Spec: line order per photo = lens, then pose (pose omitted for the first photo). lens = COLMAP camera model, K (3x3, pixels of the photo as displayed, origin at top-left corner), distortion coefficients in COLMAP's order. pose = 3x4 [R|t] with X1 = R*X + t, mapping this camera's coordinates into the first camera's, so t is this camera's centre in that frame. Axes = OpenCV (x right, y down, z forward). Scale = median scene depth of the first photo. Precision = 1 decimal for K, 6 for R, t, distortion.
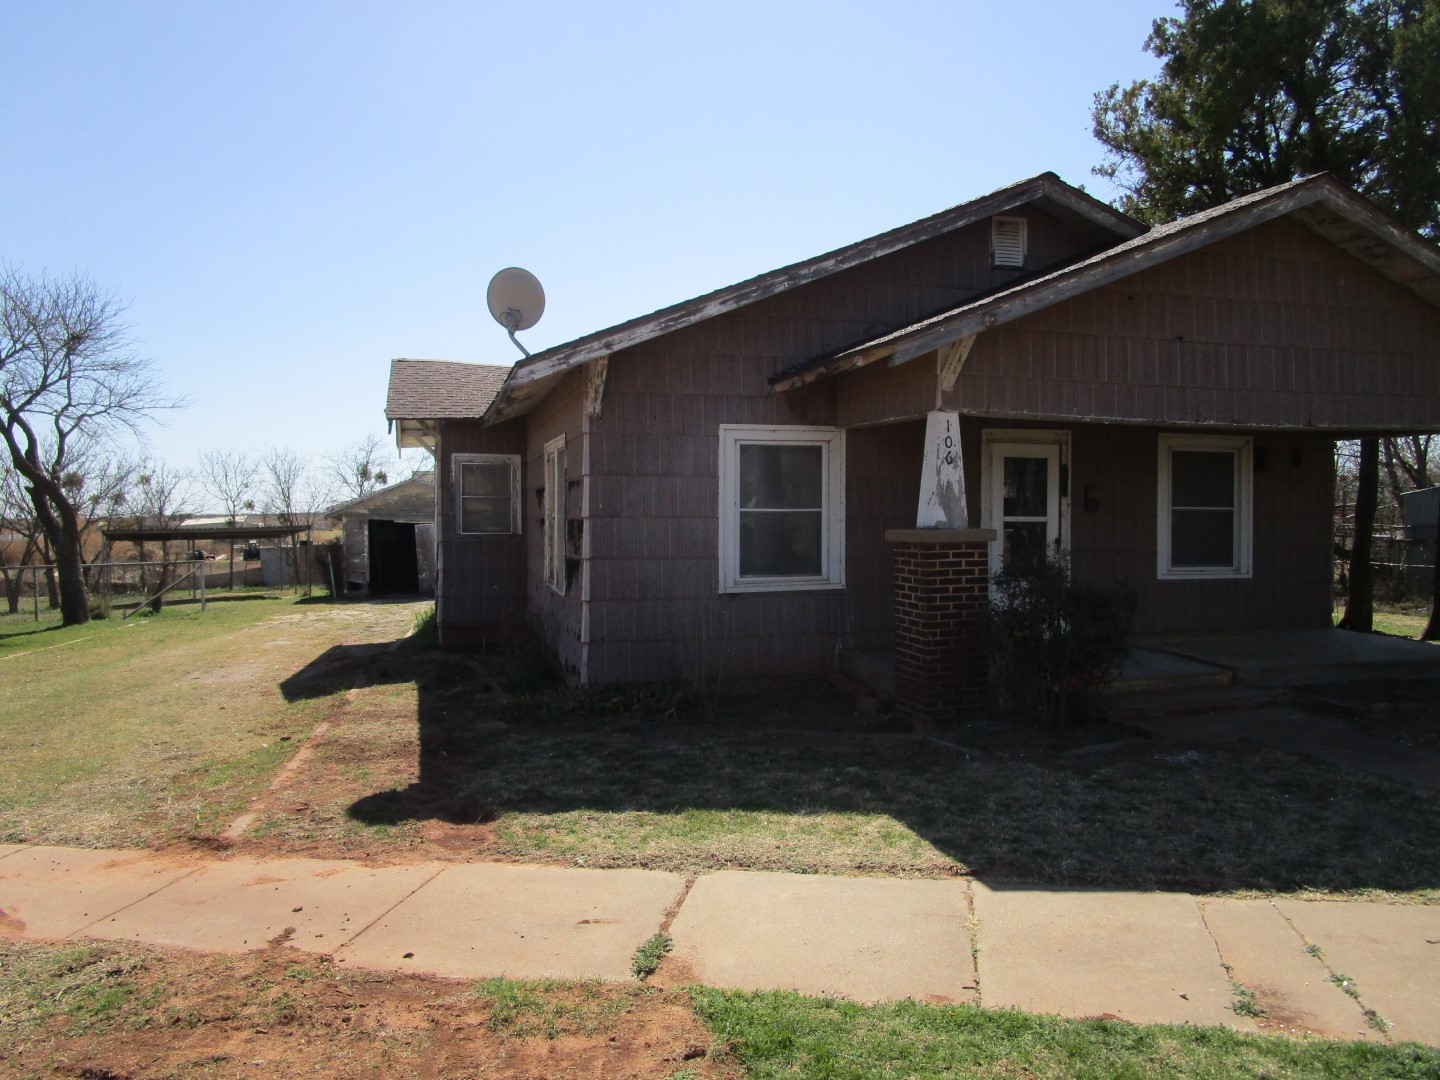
lens RADIAL K [[1030.6, 0, 723.8], [0, 1030.6, 533.8], [0, 0, 1]] dist [-0.017164, -0.002372]
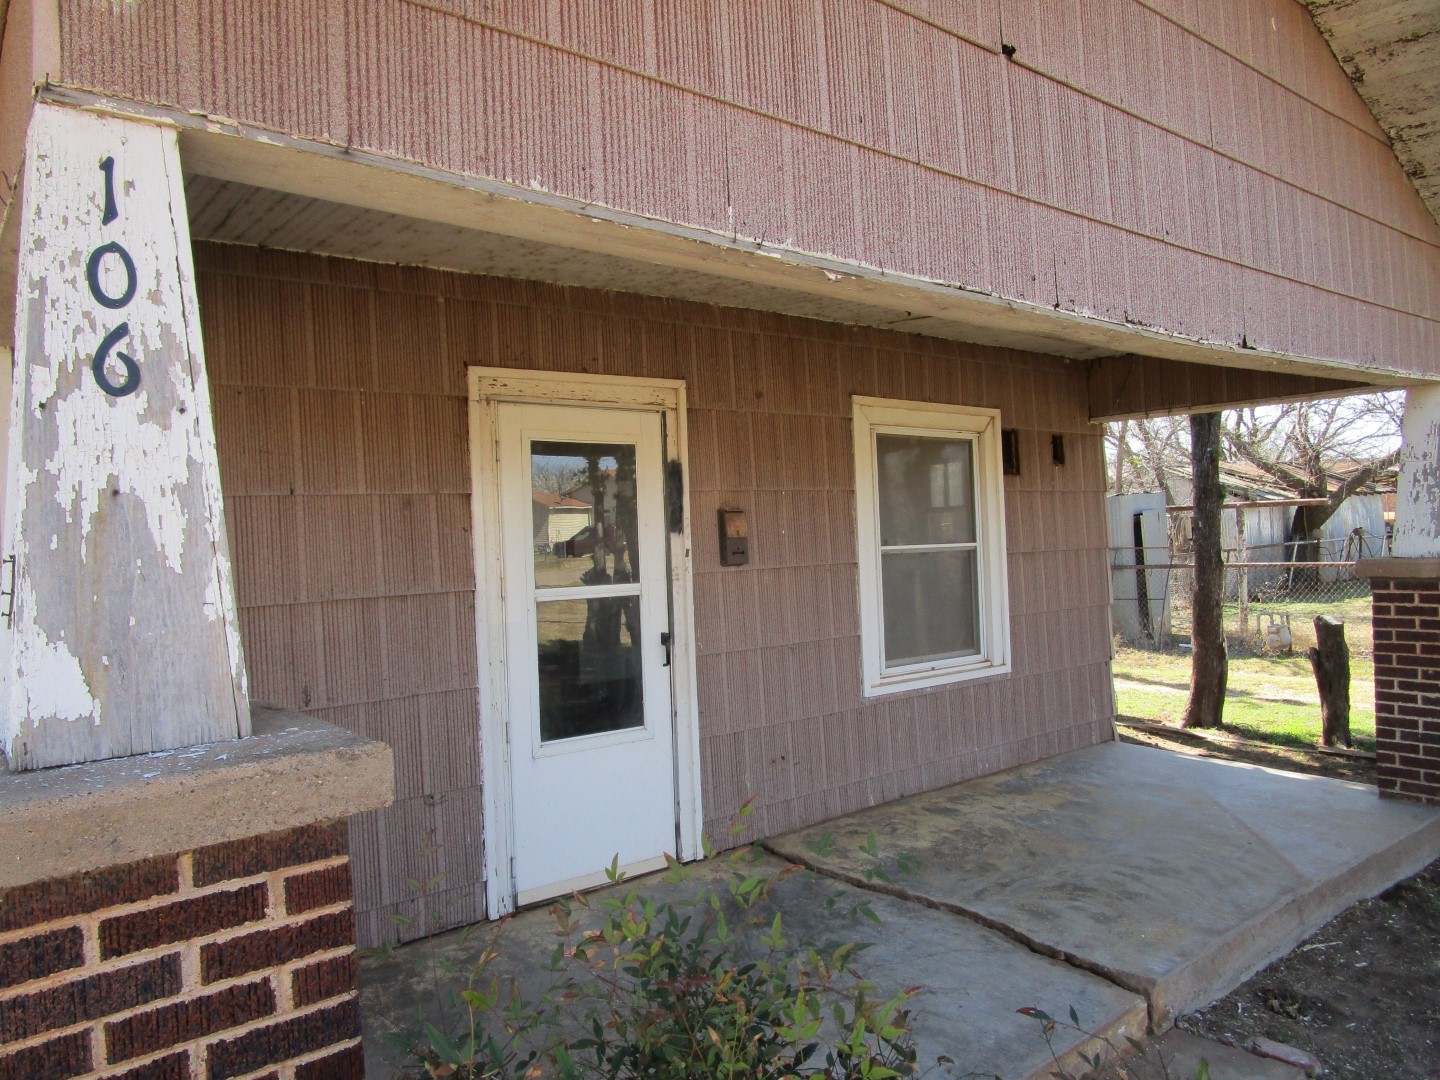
lens RADIAL K [[1027.3, 0, 714.3], [0, 1027.3, 541.0], [0, 0, 1]] dist [-0.024166, 0.002032]
pose [[0.927979, -0.035241, 0.370962, 0.207161], [0.044060, 0.998911, -0.015321, -0.028960], [-0.370019, 0.030562, 0.928522, 0.662250]]
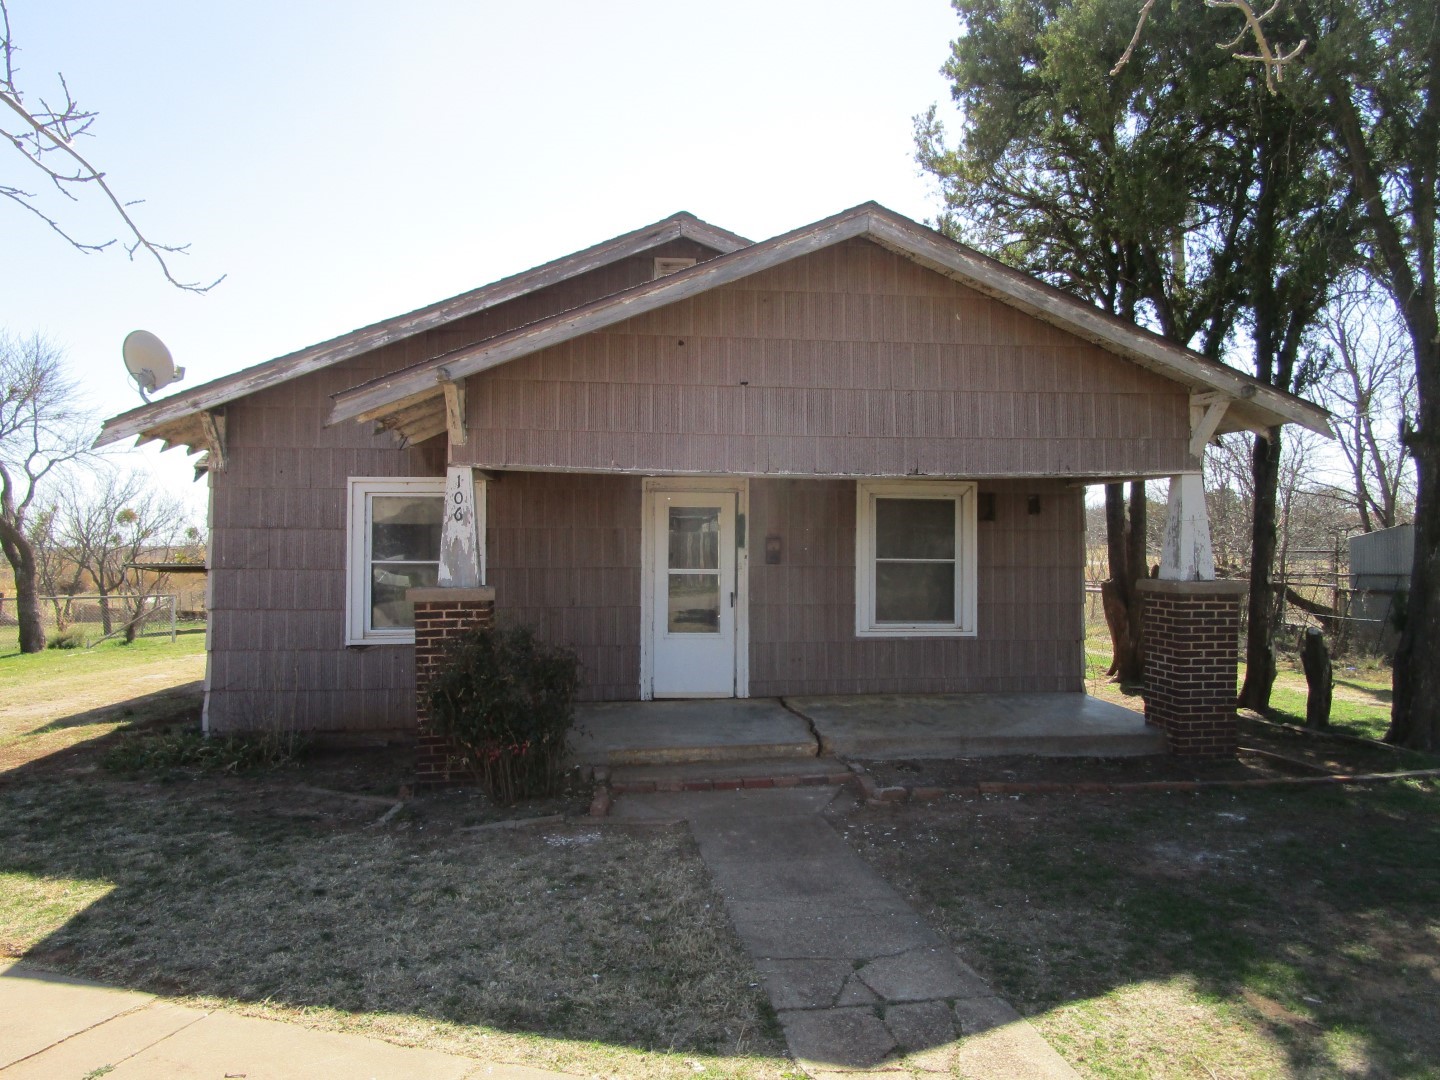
lens RADIAL K [[1027.3, 0, 714.3], [0, 1027.3, 541.0], [0, 0, 1]] dist [-0.024166, 0.002032]
pose [[0.987646, 0.002686, -0.156676, 0.507583], [-0.006421, 0.999707, -0.023337, -0.022732], [0.156567, 0.024054, 0.987374, 0.067116]]
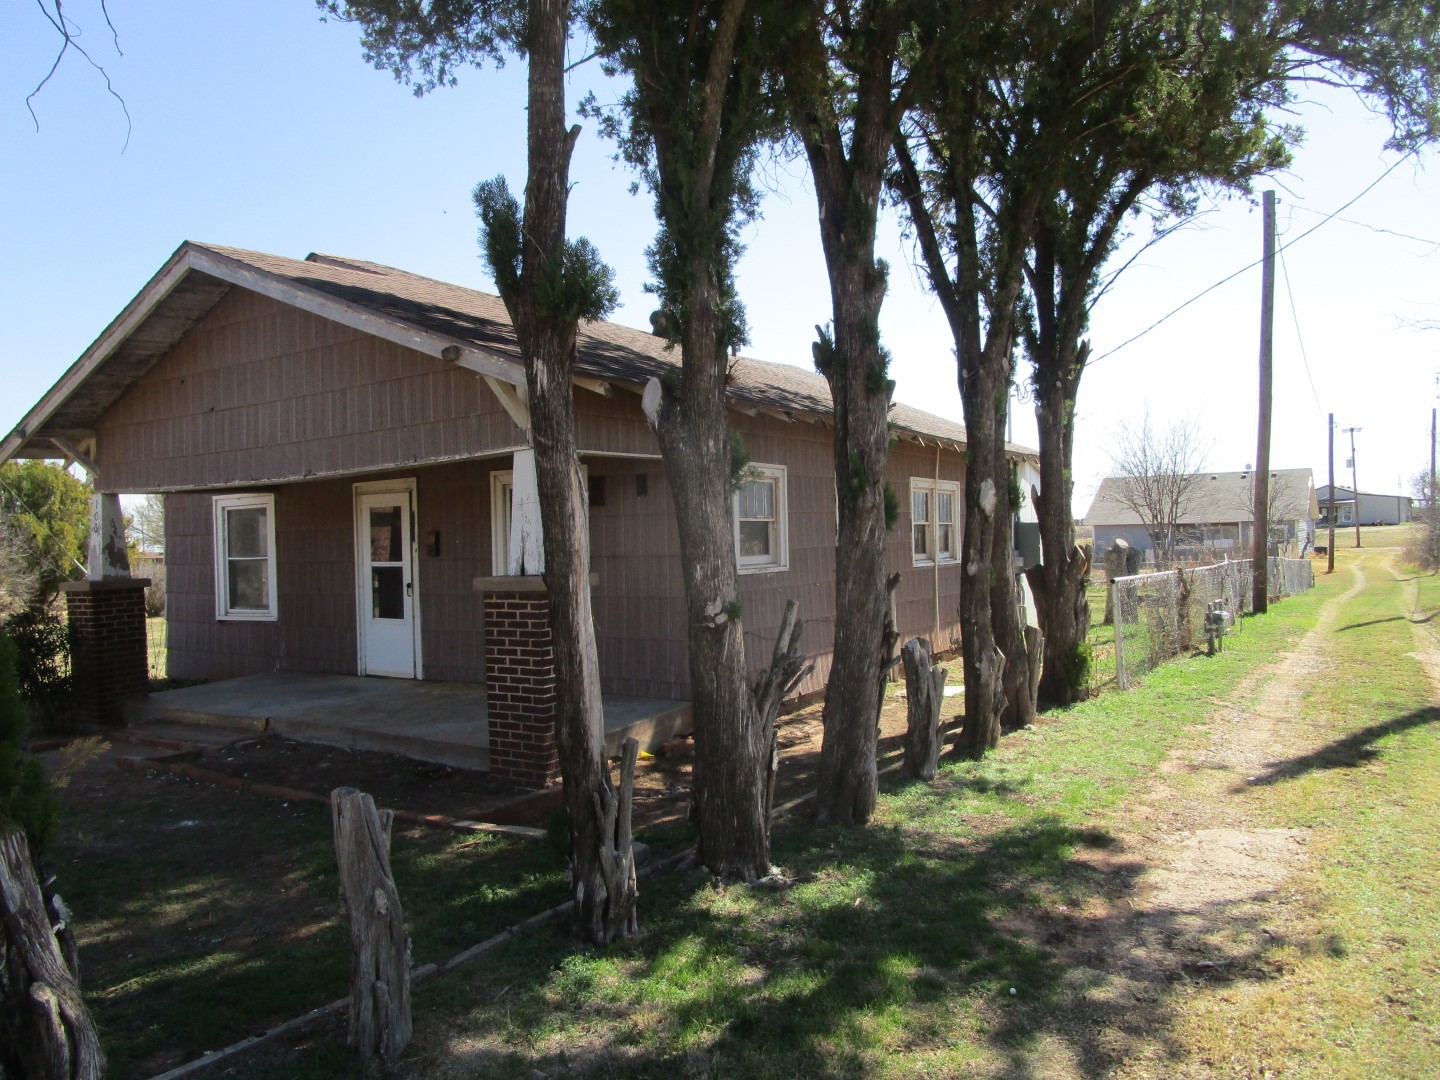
lens RADIAL K [[1027.3, 0, 714.3], [0, 1027.3, 541.0], [0, 0, 1]] dist [-0.024166, 0.002032]
pose [[0.643665, -0.012966, -0.765198, 1.463888], [0.014237, 0.999886, -0.004966, -0.031507], [0.765175, -0.007698, 0.643776, 0.633228]]
